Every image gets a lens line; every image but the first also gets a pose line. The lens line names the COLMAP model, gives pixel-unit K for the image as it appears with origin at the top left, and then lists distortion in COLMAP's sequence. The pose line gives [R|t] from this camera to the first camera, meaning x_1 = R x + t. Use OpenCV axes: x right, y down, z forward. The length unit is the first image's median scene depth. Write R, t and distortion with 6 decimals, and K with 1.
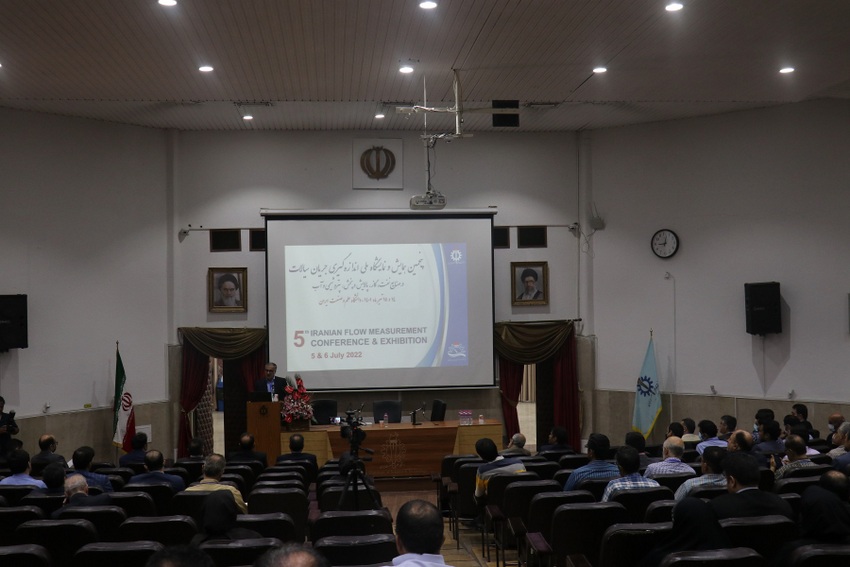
lens RADIAL K [[960.6, 0, 426.5], [0, 960.6, 285.5], [0, 0, 1]] dist [-0.028260, 0.000000]
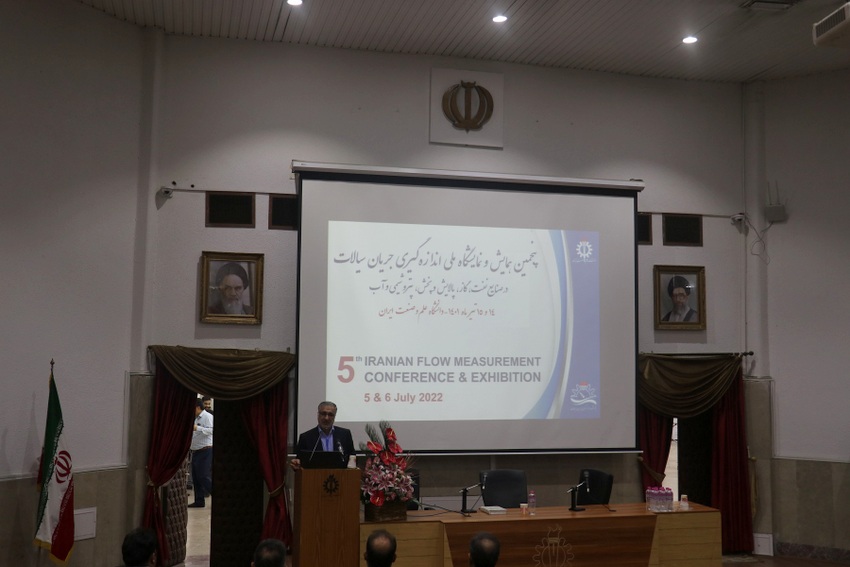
lens RADIAL K [[960.6, 0, 423.1], [0, 960.6, 280.2], [0, 0, 1]] dist [-0.028260, 0.000000]
pose [[0.990834, 0.036895, 0.129951, -0.164991], [-0.025545, 0.995798, -0.087947, 0.050938], [-0.132649, 0.083821, 0.987612, 0.367797]]
